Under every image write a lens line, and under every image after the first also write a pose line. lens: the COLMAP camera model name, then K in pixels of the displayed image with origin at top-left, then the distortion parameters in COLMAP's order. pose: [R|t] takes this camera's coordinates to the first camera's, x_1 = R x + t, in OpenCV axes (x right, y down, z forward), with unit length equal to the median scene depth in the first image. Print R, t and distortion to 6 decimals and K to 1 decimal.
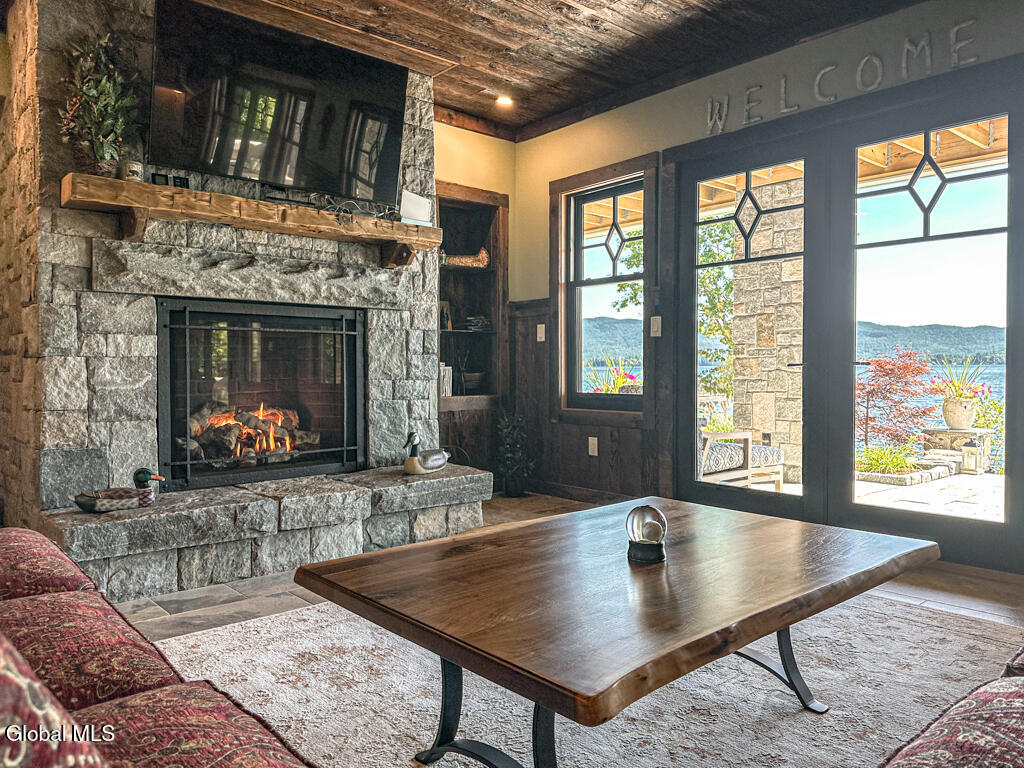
lens RADIAL K [[735.6, 0, 512.0], [0, 735.6, 384.0], [0, 0, 1]] dist [0.118407, -0.190417]
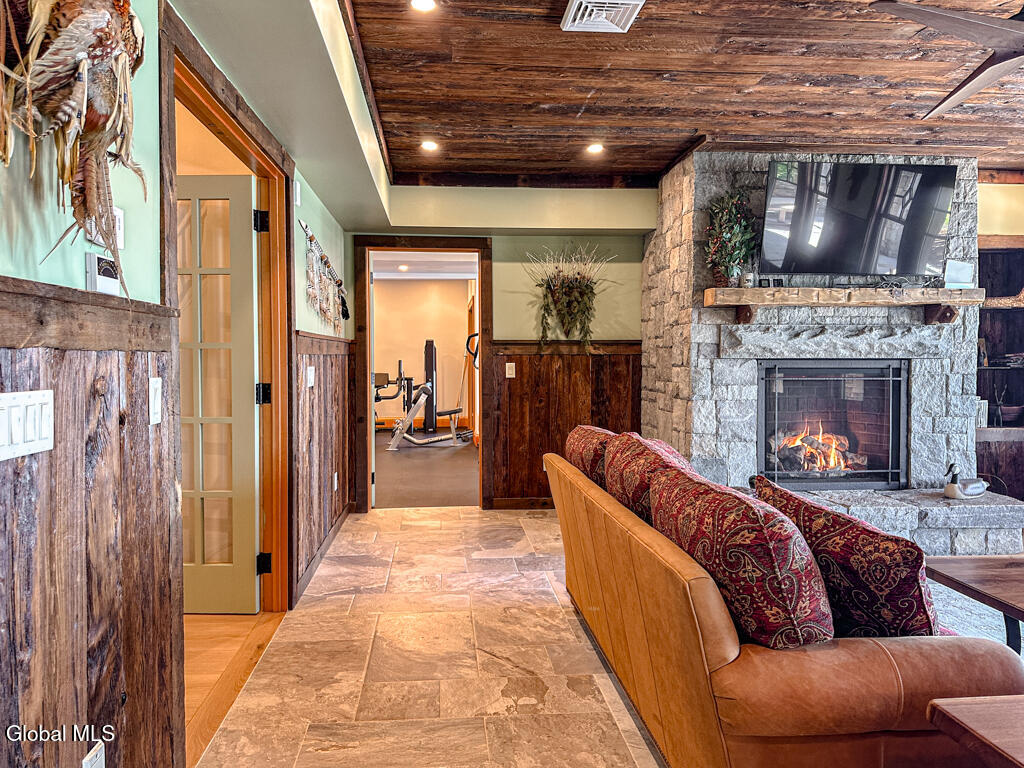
lens RADIAL K [[803.0, 0, 487.1], [0, 803.0, 376.0], [0, 0, 1]] dist [0.116322, -0.210380]
pose [[0.805808, 0.024079, -0.591687, 0.041164], [-0.016754, 0.999700, 0.017866, -0.091530], [0.591939, -0.004484, 0.805970, -0.546790]]
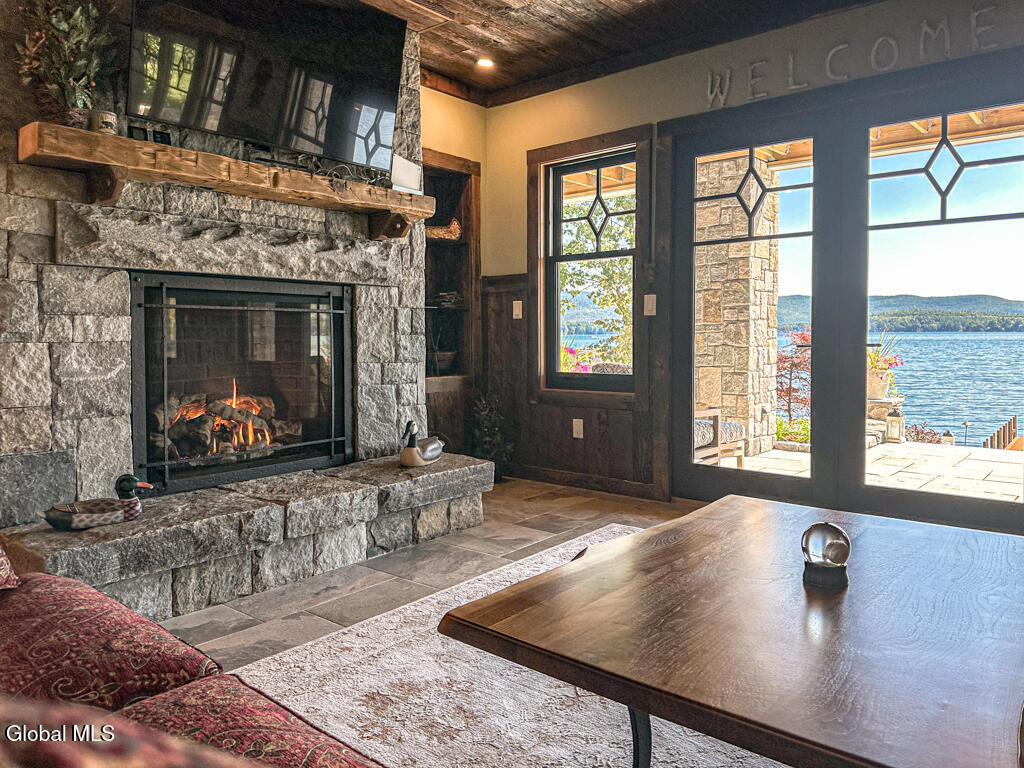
lens RADIAL K [[738.2, 0, 510.4], [0, 738.2, 357.9], [0, 0, 1]] dist [0.107990, -0.154480]
pose [[0.988784, -0.005918, 0.149234, -0.154412], [0.004798, 0.999958, 0.007862, -0.019656], [-0.149274, -0.007058, 0.988771, 0.077807]]
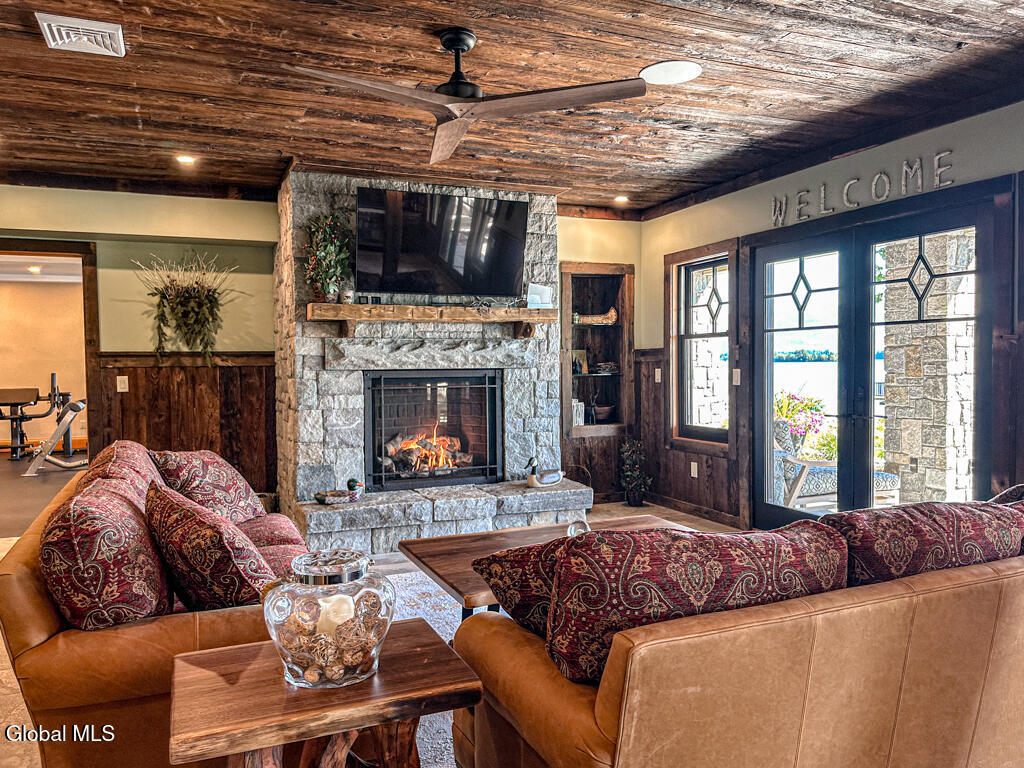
lens RADIAL K [[822.0, 0, 579.1], [0, 822.0, 386.2], [0, 0, 1]] dist [0.155485, -0.218393]
pose [[0.961784, 0.008890, -0.273666, 0.401070], [-0.004415, 0.999846, 0.016961, -0.101975], [0.273775, -0.015104, 0.961675, -0.512173]]
